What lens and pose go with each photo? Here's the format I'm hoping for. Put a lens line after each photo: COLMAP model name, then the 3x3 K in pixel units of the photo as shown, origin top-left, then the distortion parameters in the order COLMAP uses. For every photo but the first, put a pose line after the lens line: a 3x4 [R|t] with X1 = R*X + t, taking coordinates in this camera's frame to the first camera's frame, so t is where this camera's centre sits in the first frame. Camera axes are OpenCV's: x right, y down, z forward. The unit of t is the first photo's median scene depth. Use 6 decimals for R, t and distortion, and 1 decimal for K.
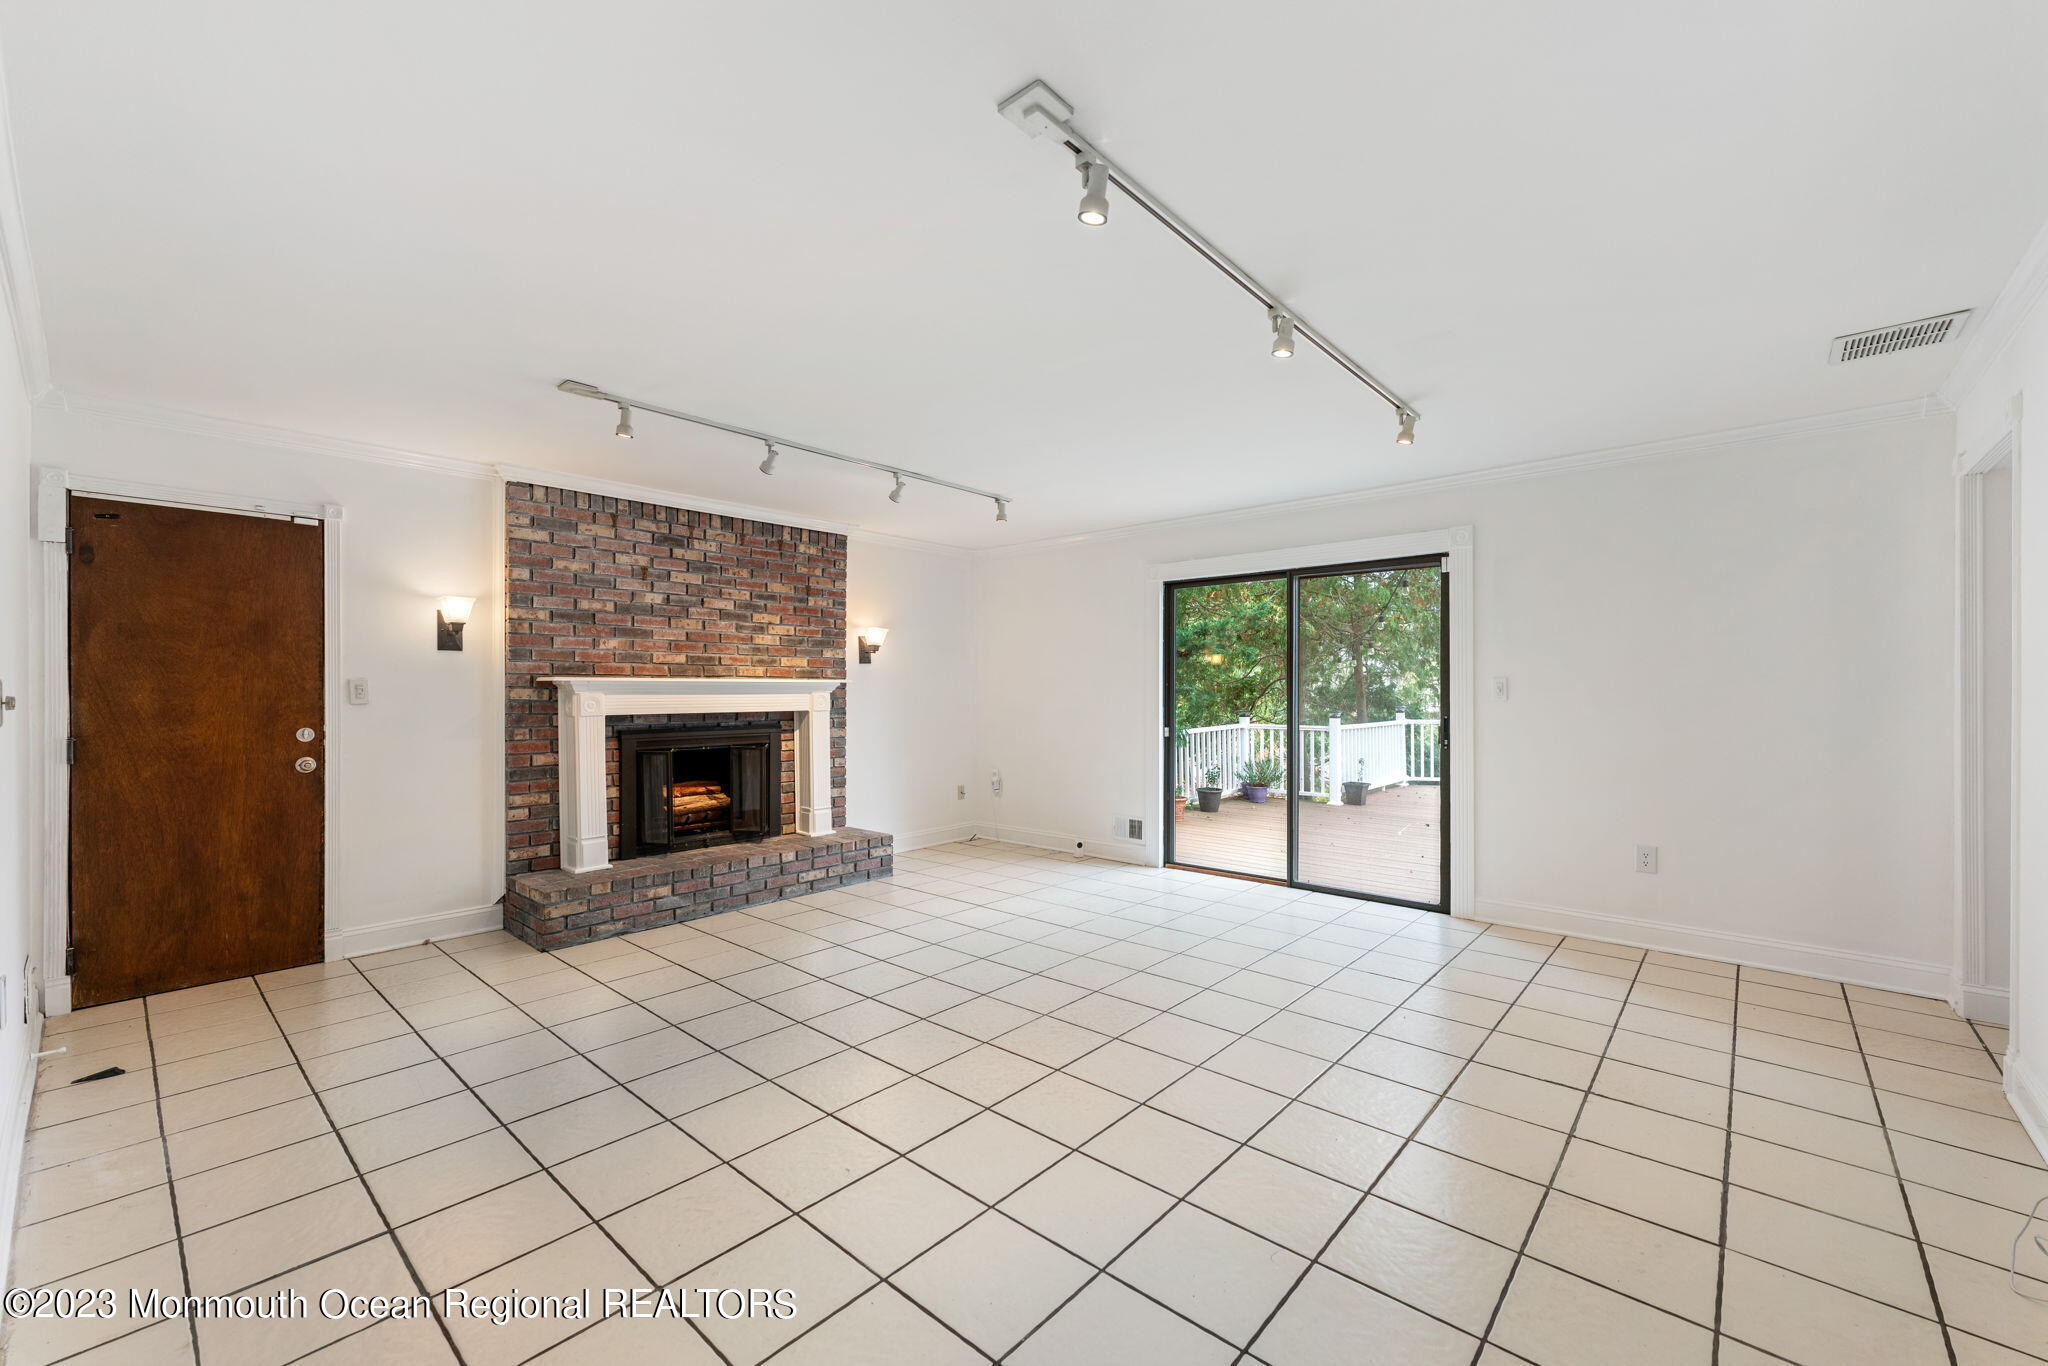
lens RADIAL K [[816.3, 0, 1025.0], [0, 816.3, 689.3], [0, 0, 1]] dist [0.008557, 0.000276]
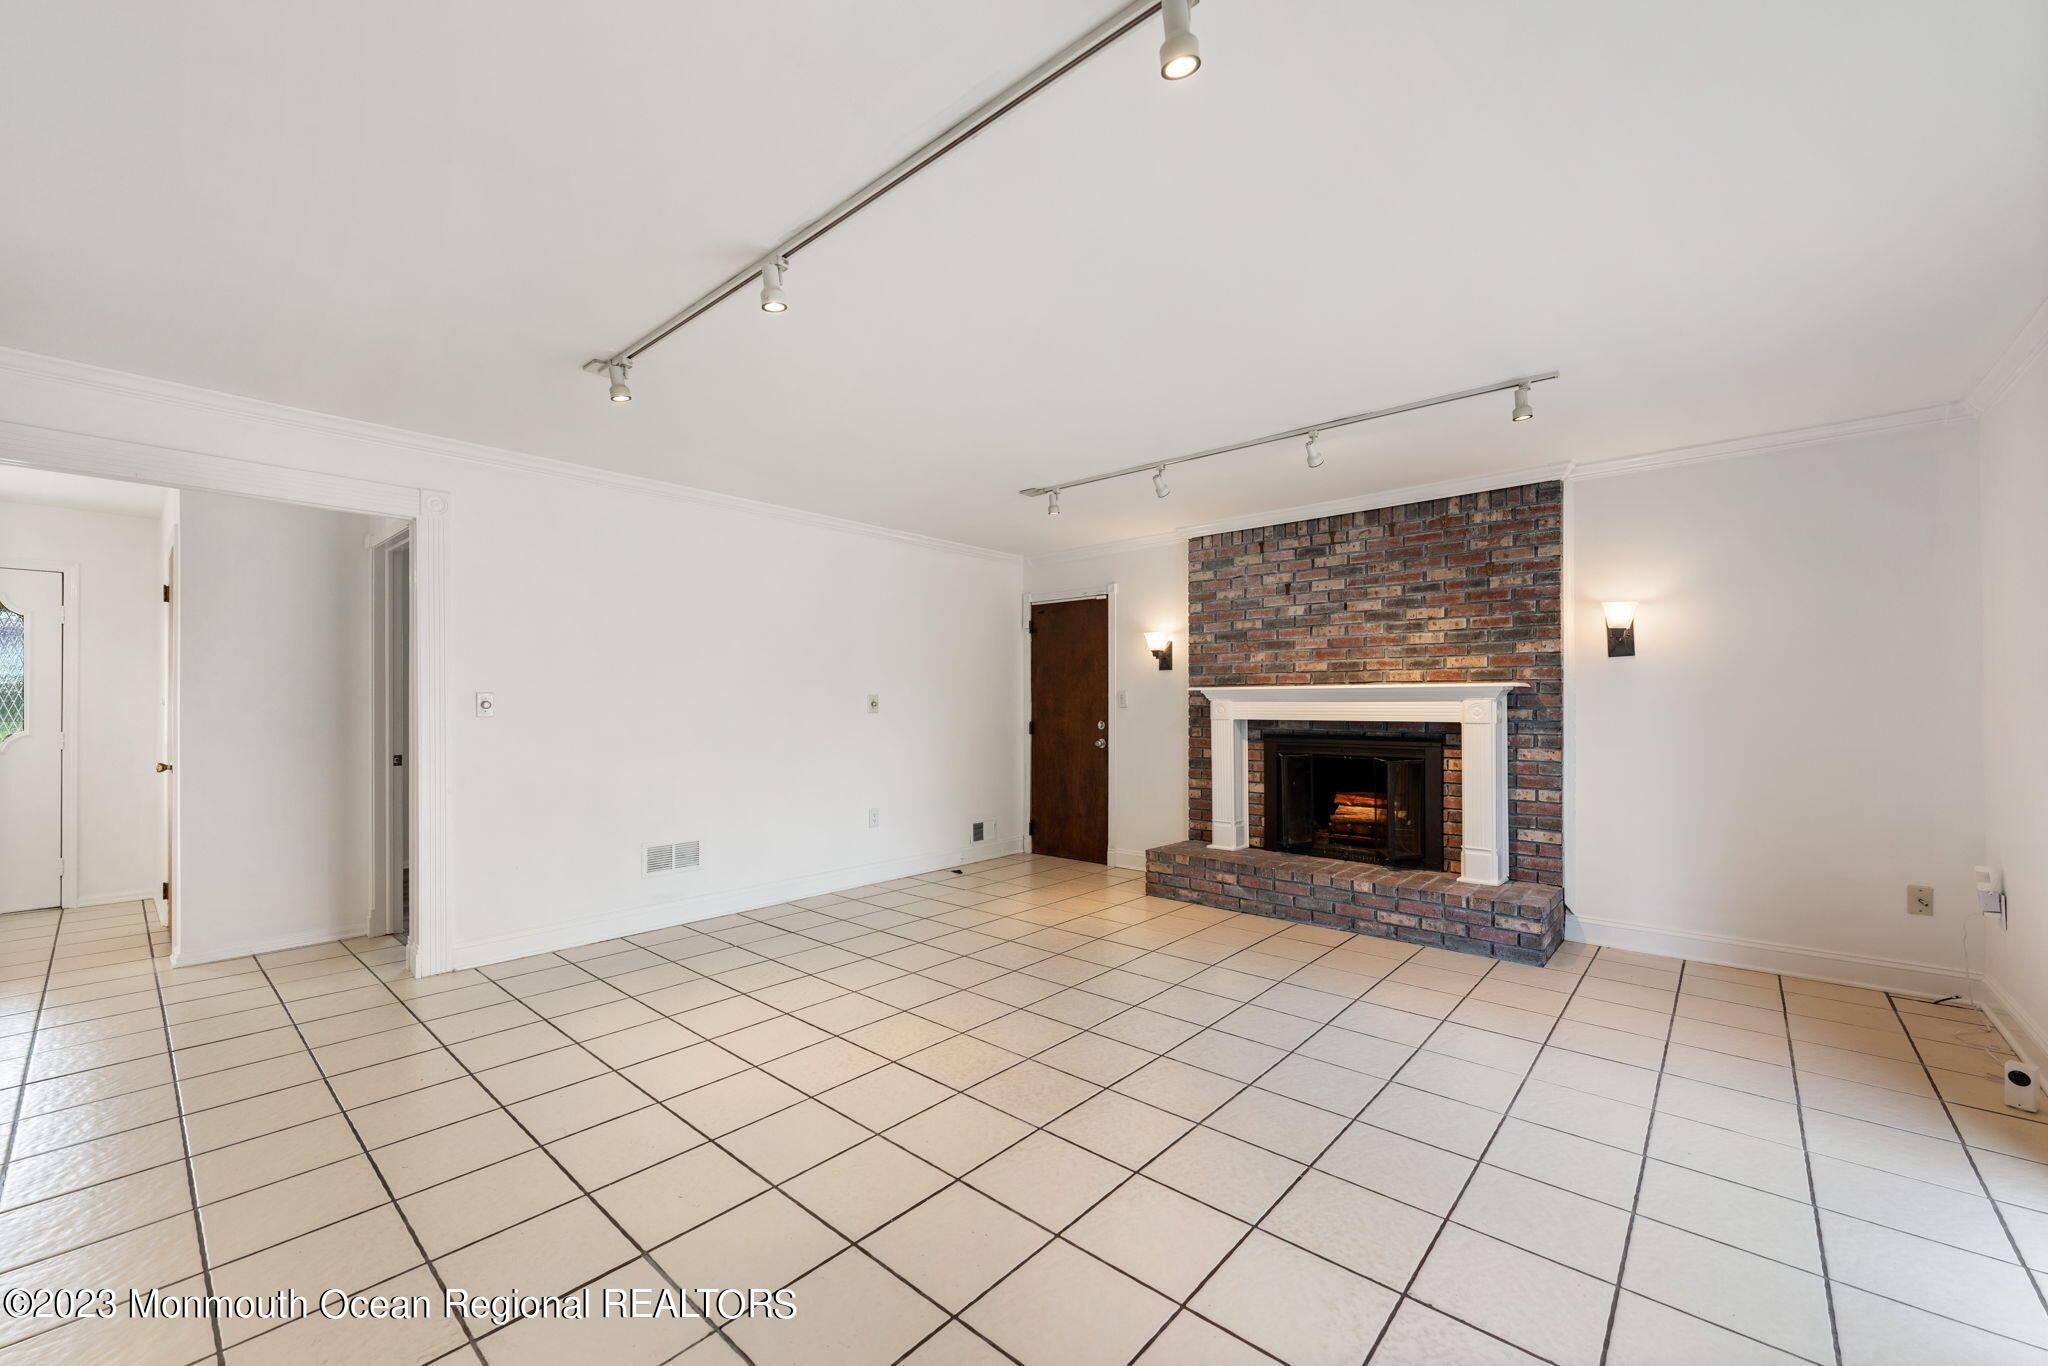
lens RADIAL K [[816.3, 0, 1025.0], [0, 816.3, 691.2], [0, 0, 1]] dist [0.008557, 0.000276]
pose [[0.004751, -0.009506, -0.999944, 0.602984], [0.005205, 0.999942, -0.009481, 0.001110], [0.999975, -0.005159, 0.004800, 0.646596]]
